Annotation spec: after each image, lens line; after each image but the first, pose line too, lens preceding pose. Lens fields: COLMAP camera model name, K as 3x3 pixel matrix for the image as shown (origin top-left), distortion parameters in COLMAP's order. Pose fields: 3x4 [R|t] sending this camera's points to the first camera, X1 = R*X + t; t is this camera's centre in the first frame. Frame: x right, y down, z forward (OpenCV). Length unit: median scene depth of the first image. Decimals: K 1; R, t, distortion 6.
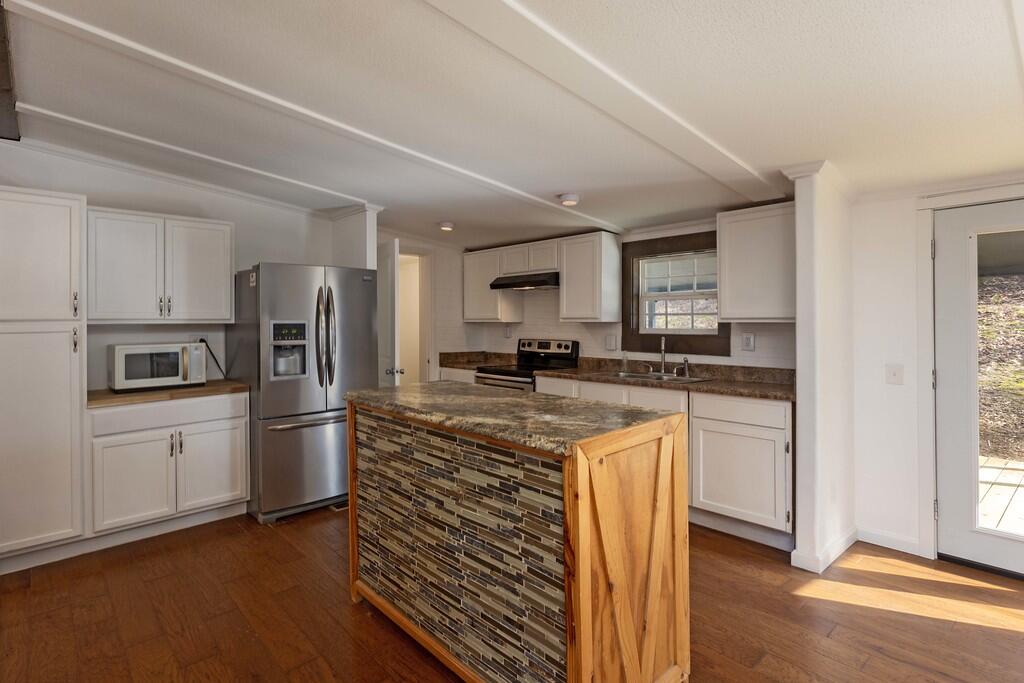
lens RADIAL K [[509.0, 0, 475.0], [0, 509.0, 322.7], [0, 0, 1]] dist [0.008819, 0.000224]
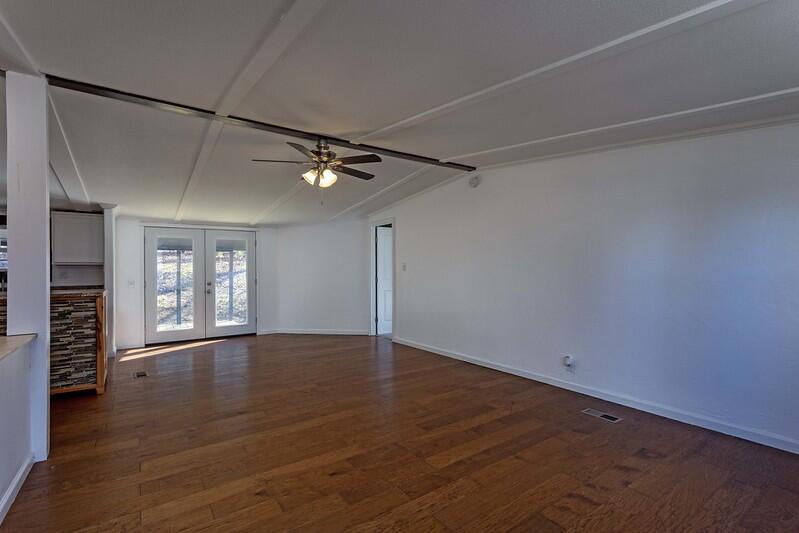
lens RADIAL K [[377.7, 0, 398.6], [0, 377.7, 270.4], [0, 0, 1]] dist [0.012379, 0.001444]
pose [[0.098443, 0.006268, 0.995123, -0.966968], [0.013110, 0.999885, -0.007595, 0.056638], [-0.995056, 0.013793, 0.098350, -0.566736]]
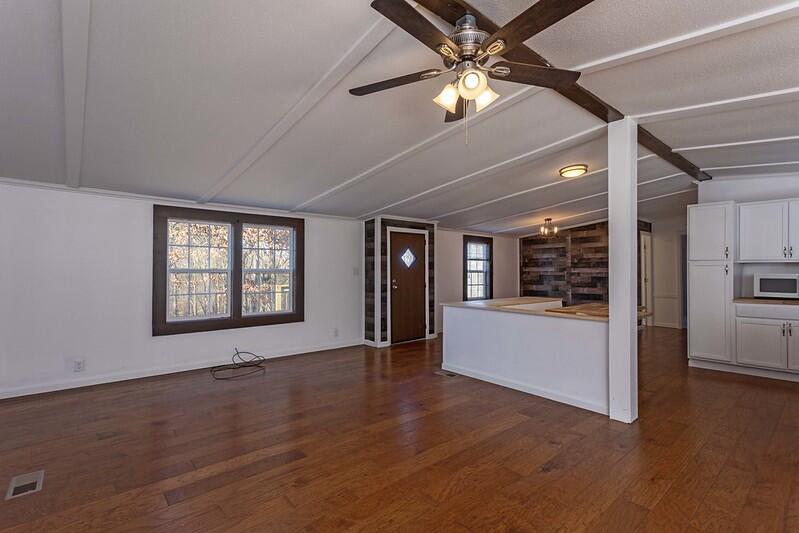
lens RADIAL K [[377.7, 0, 400.8], [0, 377.7, 269.1], [0, 0, 1]] dist [0.012379, 0.001444]
pose [[0.013075, 0.002154, -0.999912, 0.704163], [-0.010857, 0.999939, 0.002012, 0.040023], [0.999856, 0.010830, 0.013097, -0.339624]]
